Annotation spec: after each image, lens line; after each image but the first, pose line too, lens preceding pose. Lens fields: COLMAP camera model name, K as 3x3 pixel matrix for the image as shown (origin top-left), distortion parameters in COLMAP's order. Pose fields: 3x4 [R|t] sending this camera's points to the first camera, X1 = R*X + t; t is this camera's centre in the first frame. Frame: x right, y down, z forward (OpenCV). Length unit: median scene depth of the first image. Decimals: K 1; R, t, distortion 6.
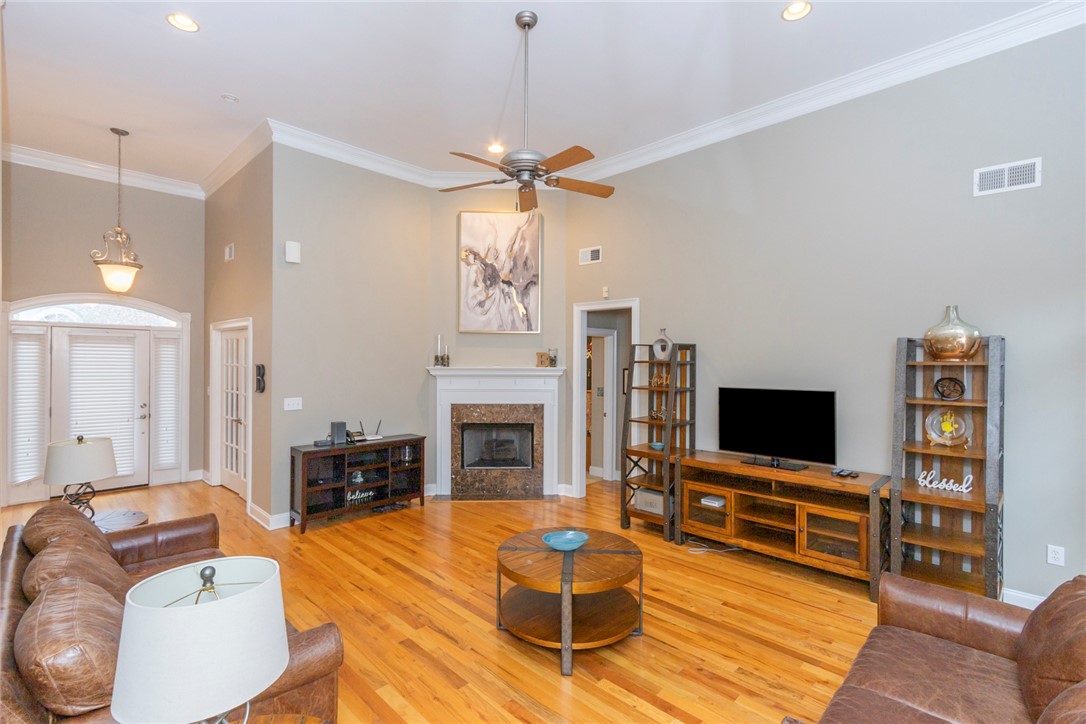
lens RADIAL K [[494.7, 0, 549.9], [0, 494.7, 362.7], [0, 0, 1]] dist [0.005450, 0.000556]
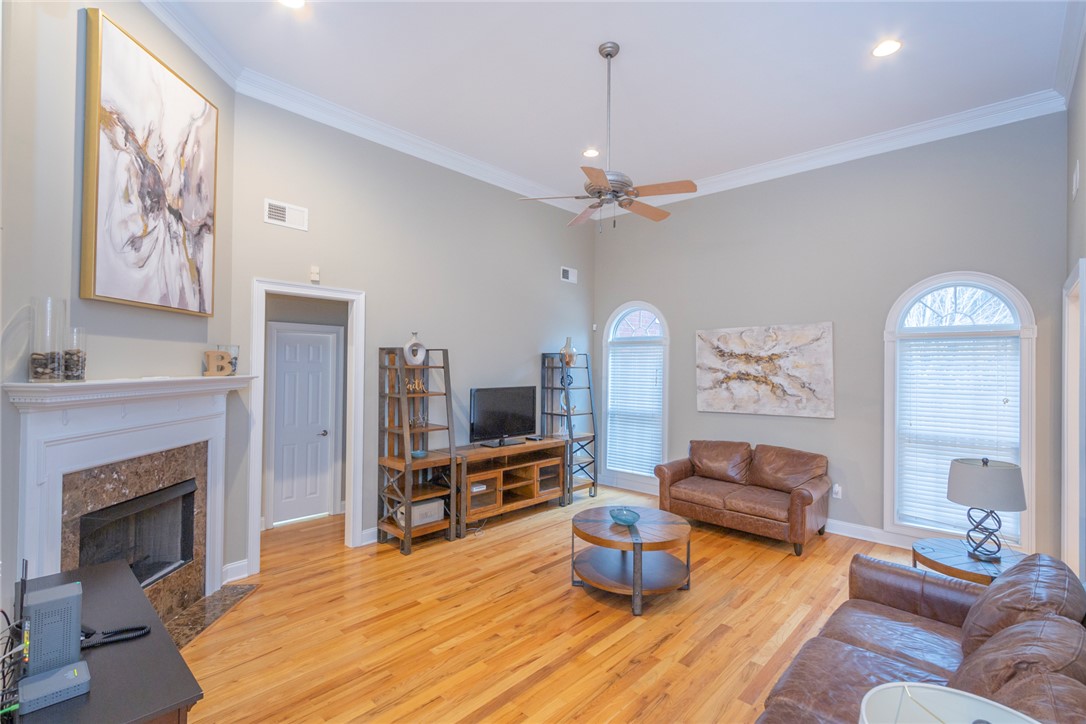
lens RADIAL K [[494.7, 0, 548.1], [0, 494.7, 361.6], [0, 0, 1]] dist [0.005450, 0.000556]
pose [[-0.008663, 0.002693, 0.999959, -0.606885], [-0.003557, 0.999990, -0.002724, -0.007877], [-0.999956, -0.003581, -0.008654, 0.619895]]
